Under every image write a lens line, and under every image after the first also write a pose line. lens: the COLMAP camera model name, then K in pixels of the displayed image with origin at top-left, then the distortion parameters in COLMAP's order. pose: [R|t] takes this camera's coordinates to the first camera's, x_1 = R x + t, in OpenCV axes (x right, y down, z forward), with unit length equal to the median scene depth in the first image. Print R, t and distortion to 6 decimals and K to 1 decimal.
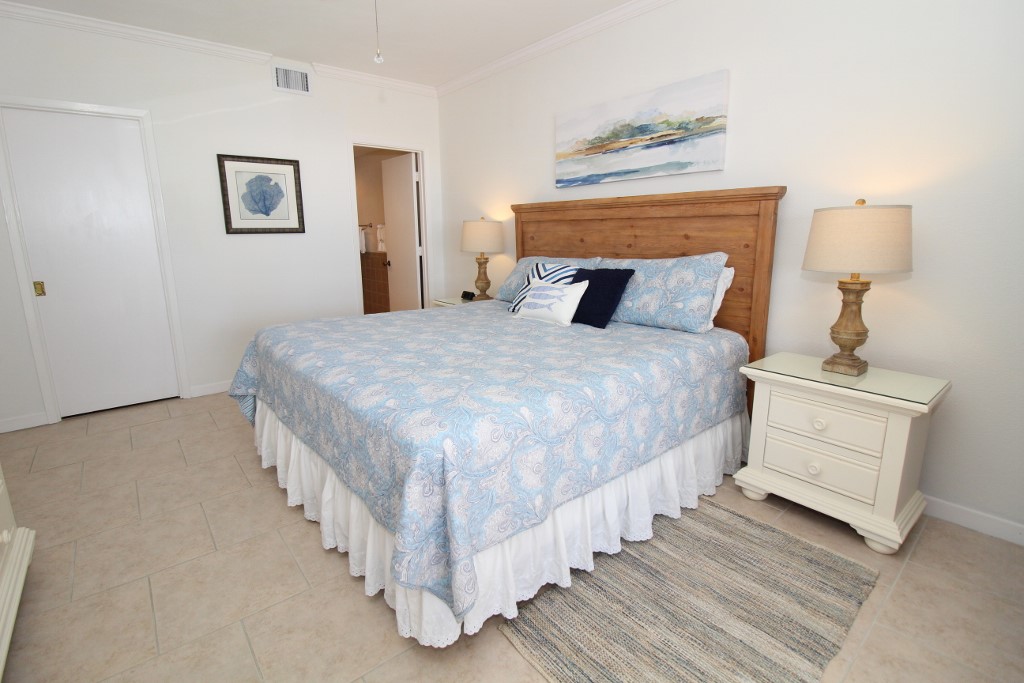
lens RADIAL K [[473.1, 0, 508.9], [0, 473.1, 329.4], [0, 0, 1]] dist [0.001931, -0.015066]
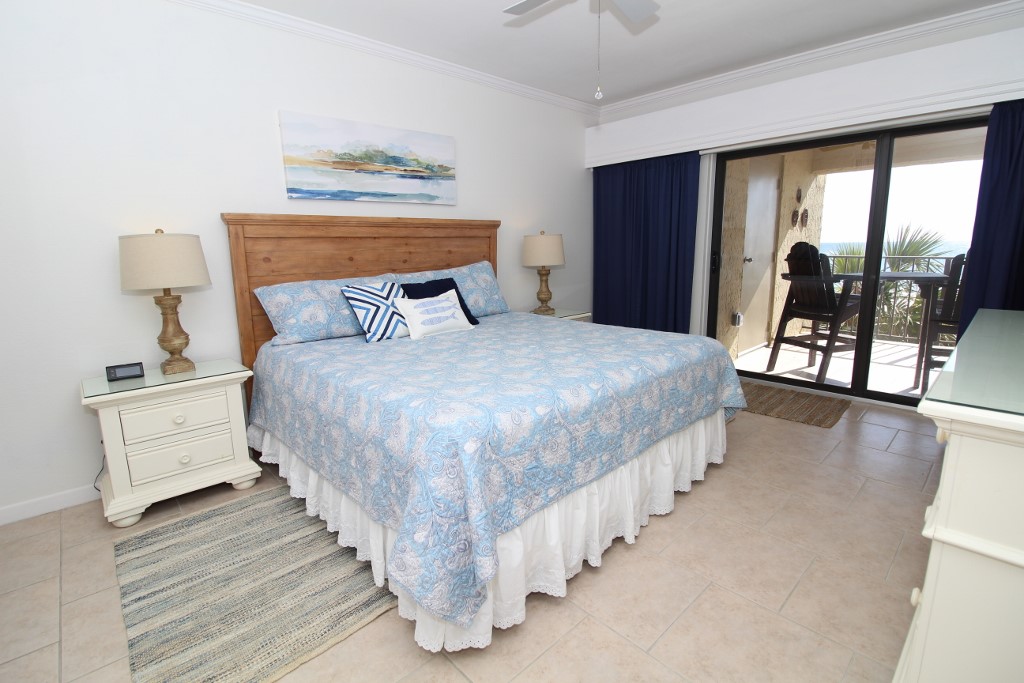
lens RADIAL K [[469.3, 0, 516.5], [0, 469.3, 326.5], [0, 0, 1]] dist [0.000408, 0.000345]
pose [[-0.060548, -0.188164, 0.980270, -0.901165], [0.200592, 0.959743, 0.196613, -0.194587], [-0.977802, 0.208538, -0.020366, 0.797365]]
